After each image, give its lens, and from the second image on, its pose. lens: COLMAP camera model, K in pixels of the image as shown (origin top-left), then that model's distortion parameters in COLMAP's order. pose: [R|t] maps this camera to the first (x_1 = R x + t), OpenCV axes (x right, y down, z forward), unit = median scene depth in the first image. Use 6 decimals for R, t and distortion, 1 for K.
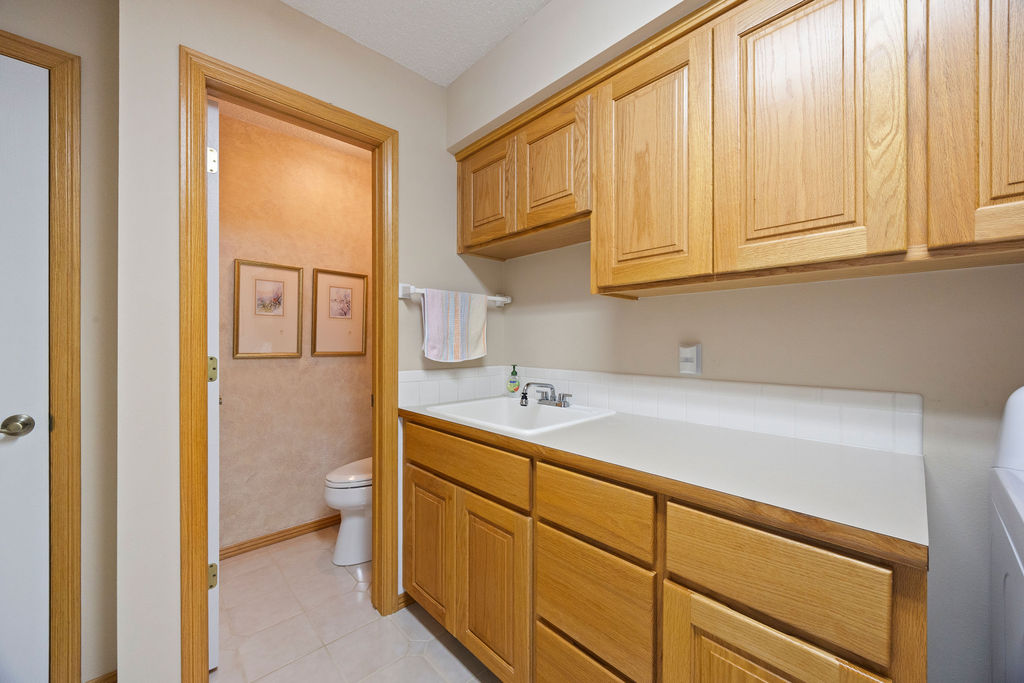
lens RADIAL K [[388.6, 0, 504.3], [0, 388.6, 344.6], [0, 0, 1]] dist [-0.002798, -0.000127]
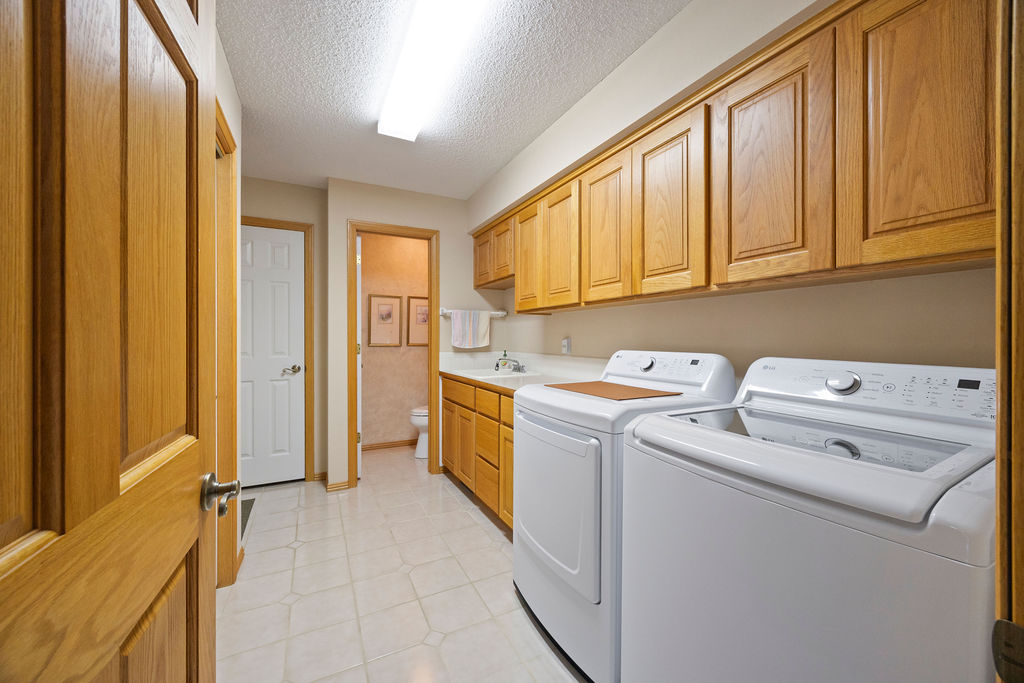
lens RADIAL K [[388.6, 0, 504.3], [0, 388.6, 344.6], [0, 0, 1]] dist [-0.002798, -0.000127]
pose [[0.958981, 0.003979, -0.283441, 0.587732], [-0.001787, 0.999966, 0.007990, 0.013064], [0.283463, -0.007156, 0.958956, -0.778986]]
